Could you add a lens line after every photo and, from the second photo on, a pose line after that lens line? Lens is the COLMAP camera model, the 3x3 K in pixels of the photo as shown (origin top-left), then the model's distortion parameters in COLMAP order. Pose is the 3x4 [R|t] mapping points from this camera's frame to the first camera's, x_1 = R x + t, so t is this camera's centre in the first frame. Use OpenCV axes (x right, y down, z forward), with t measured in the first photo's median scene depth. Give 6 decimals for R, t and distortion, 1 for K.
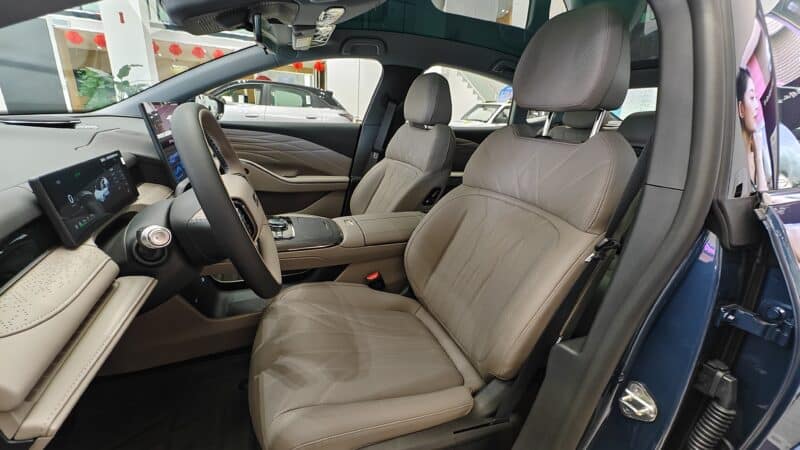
lens RADIAL K [[327.4, 0, 393.3], [0, 327.4, 224.0], [0, 0, 1]] dist [-0.004066, -0.000577]
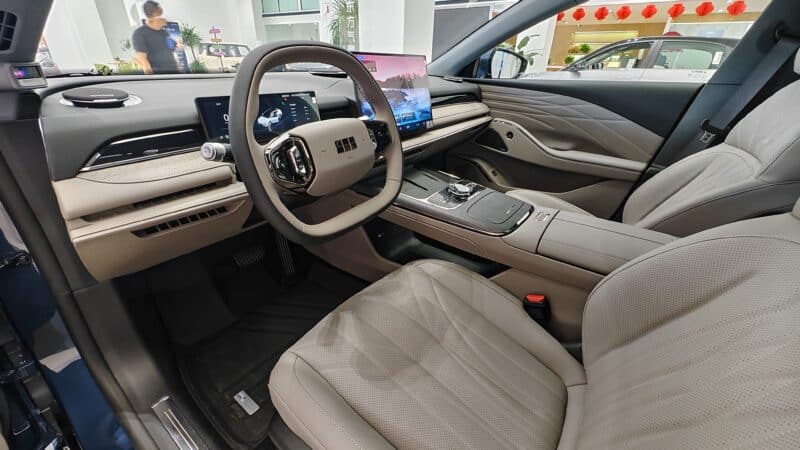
lens RADIAL K [[327.4, 0, 400.2], [0, 327.4, 224.6], [0, 0, 1]] dist [-0.004066, -0.000577]
pose [[0.521018, 0.330913, -0.786789, 0.180973], [-0.264326, 0.939028, 0.219905, -0.042155], [0.811586, 0.093395, 0.576720, 0.220329]]
